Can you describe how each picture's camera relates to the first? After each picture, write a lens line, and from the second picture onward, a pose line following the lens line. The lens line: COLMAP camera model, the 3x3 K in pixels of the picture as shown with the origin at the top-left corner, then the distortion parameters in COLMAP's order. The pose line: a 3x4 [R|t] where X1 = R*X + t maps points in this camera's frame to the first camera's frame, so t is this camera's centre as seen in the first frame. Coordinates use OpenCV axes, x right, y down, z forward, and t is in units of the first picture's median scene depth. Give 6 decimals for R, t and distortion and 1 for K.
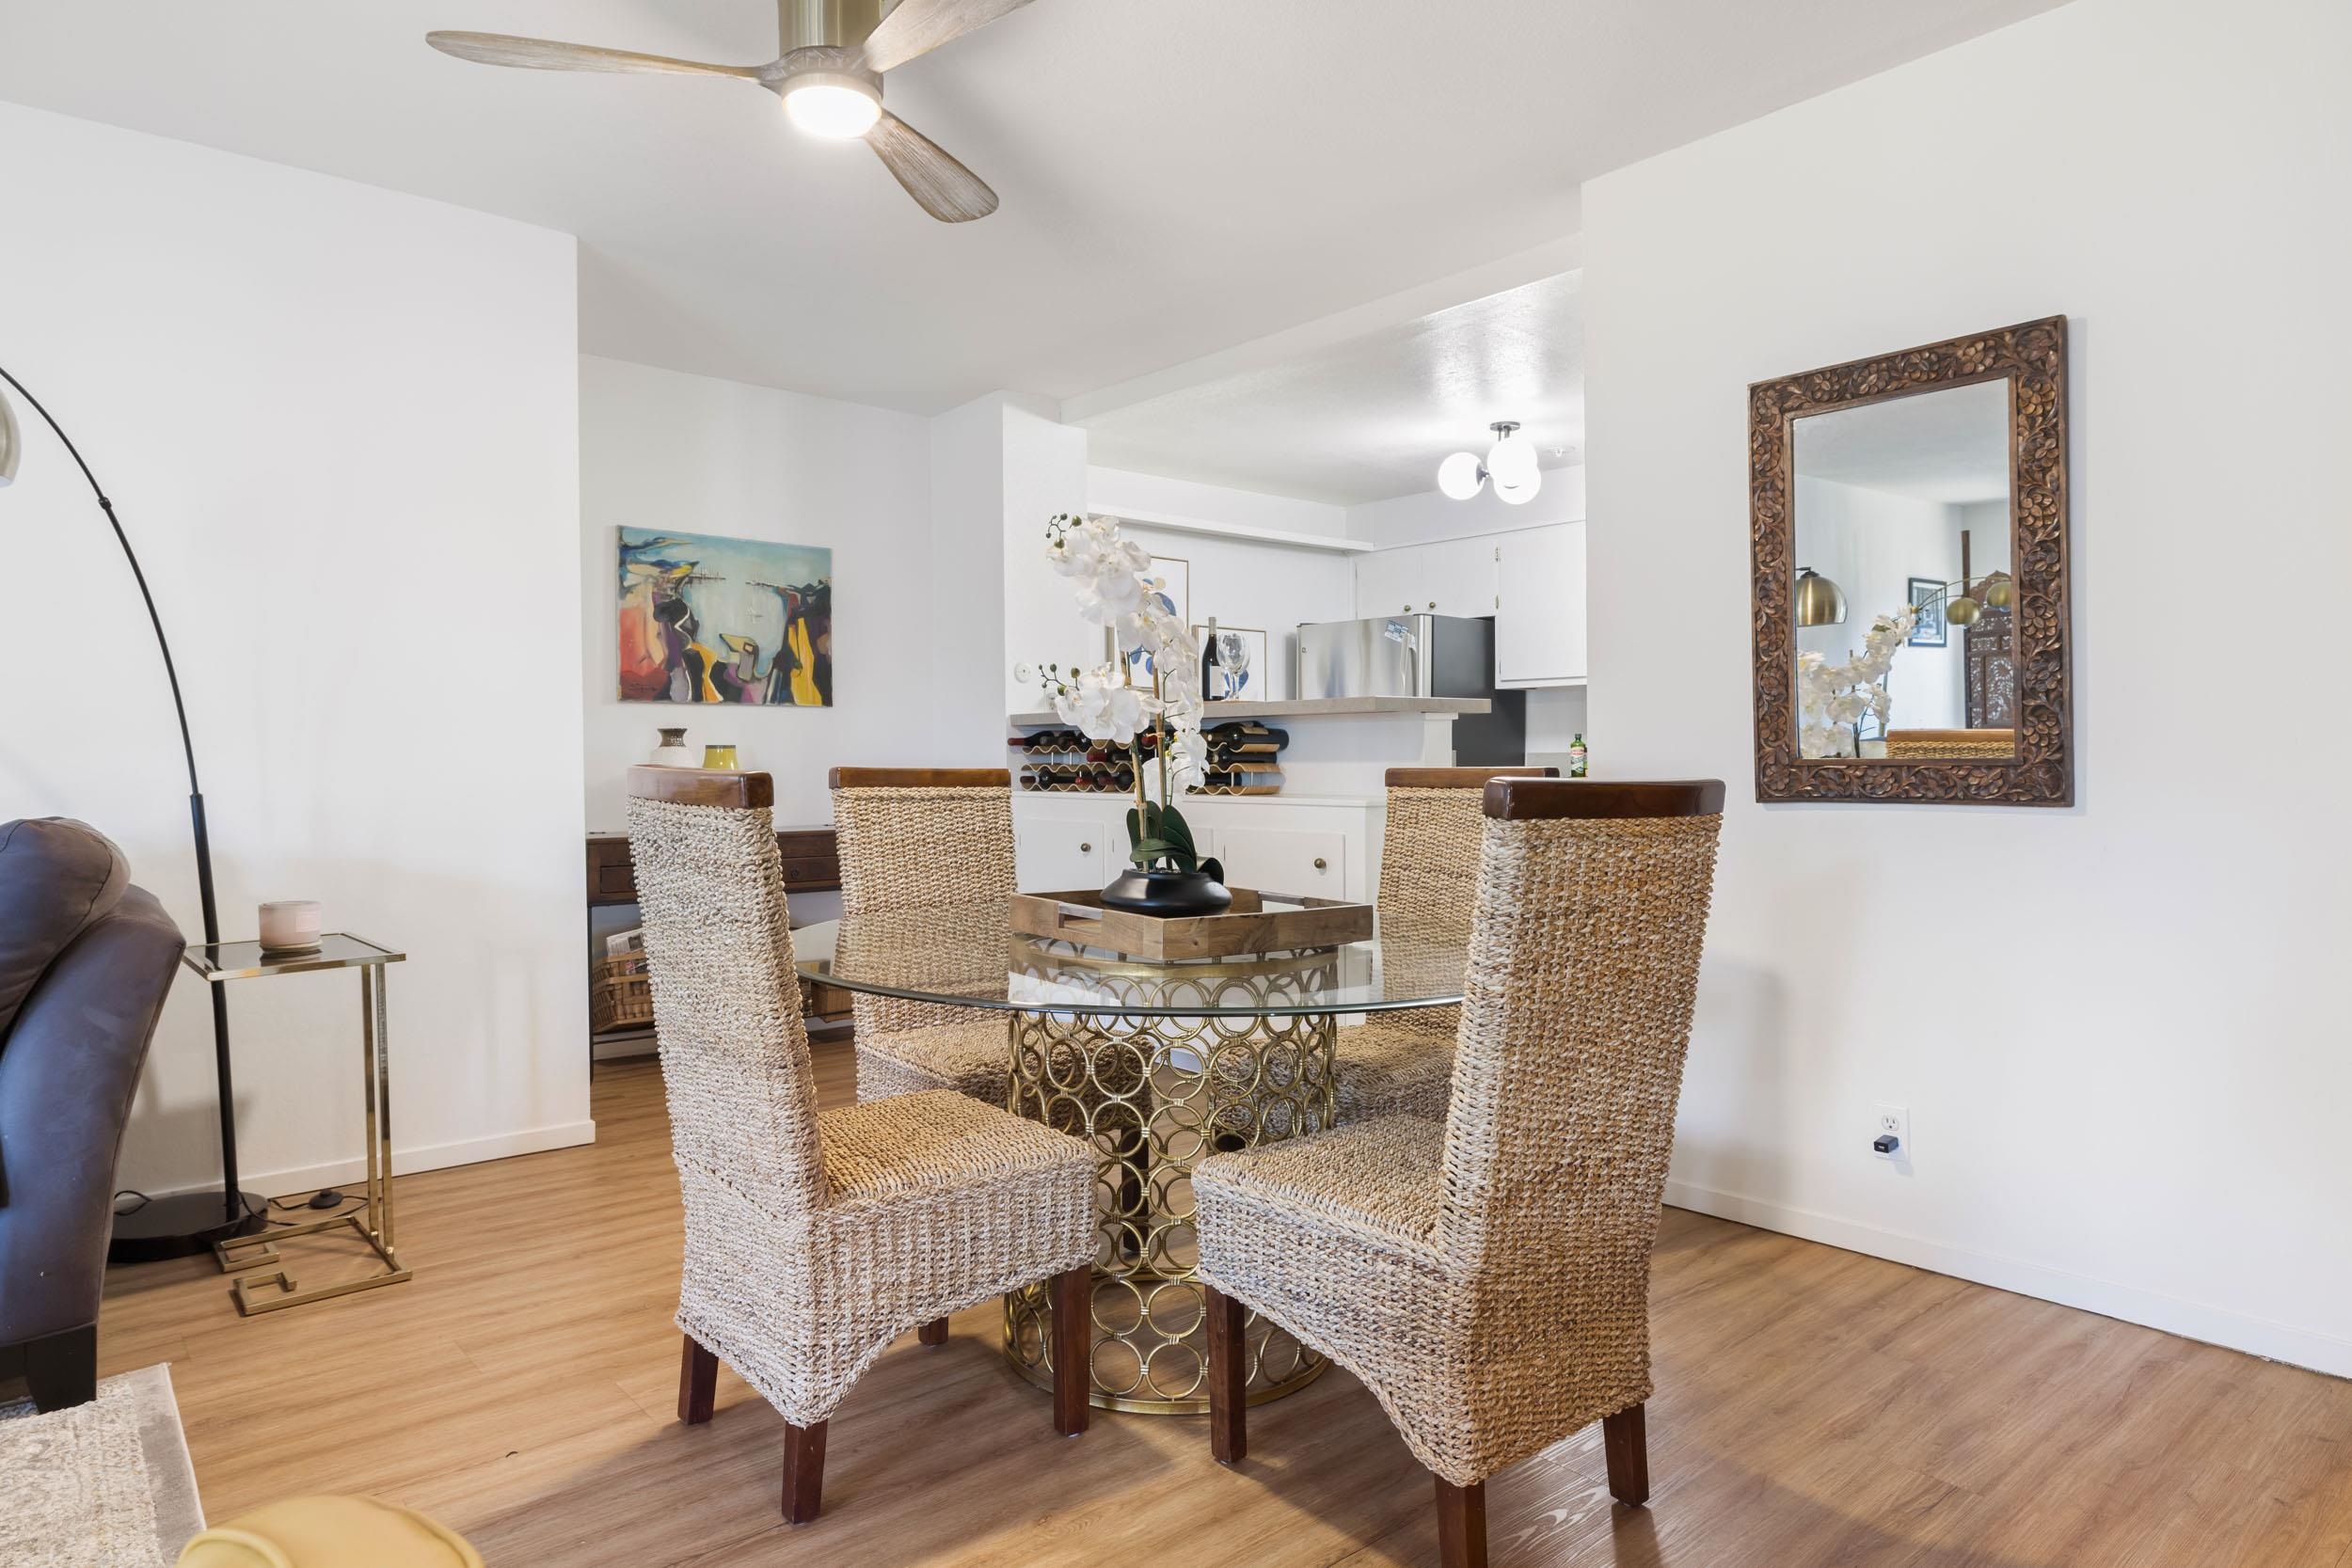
lens RADIAL K [[1397.6, 0, 1177.1], [0, 1397.6, 776.4], [0, 0, 1]] dist [-0.002679, -0.000328]
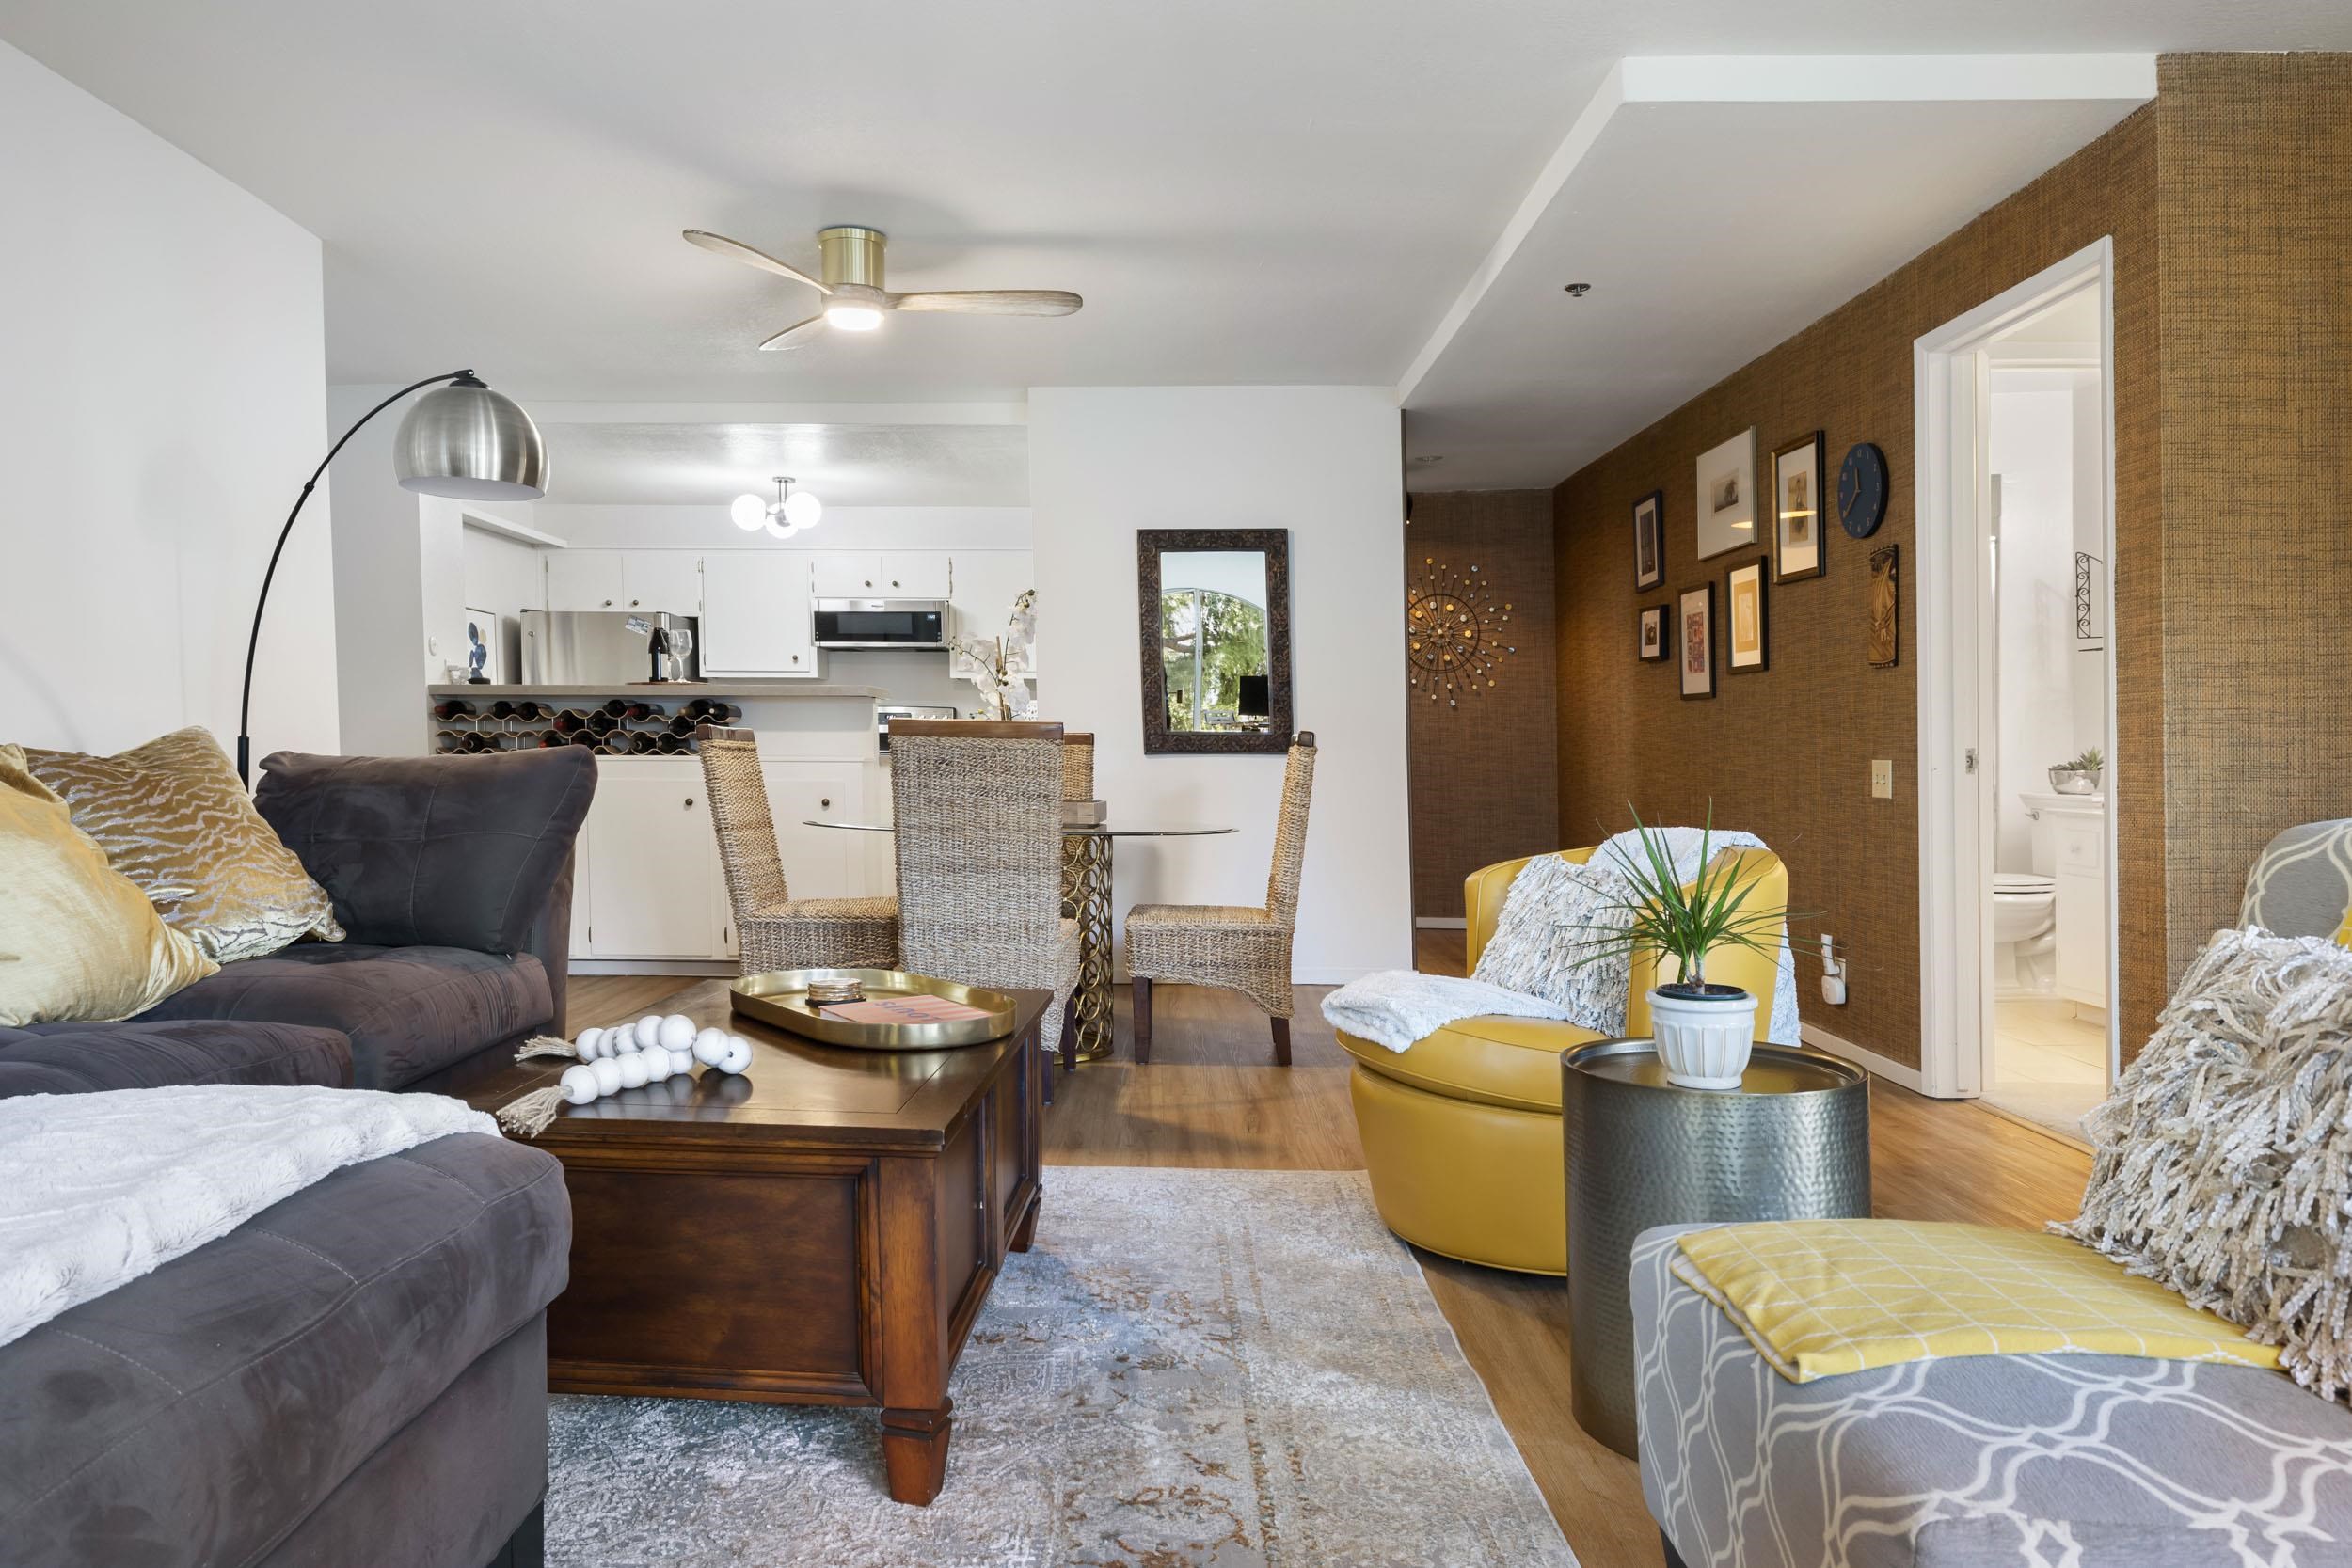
lens RADIAL K [[1500.3, 0, 1175.4], [0, 1500.3, 777.4], [0, 0, 1]] dist [0.000682, 0.000066]
pose [[0.634635, -0.006470, 0.772785, -1.120840], [0.004445, 0.999979, 0.004722, 0.041603], [-0.772799, 0.000439, 0.634650, -0.310419]]
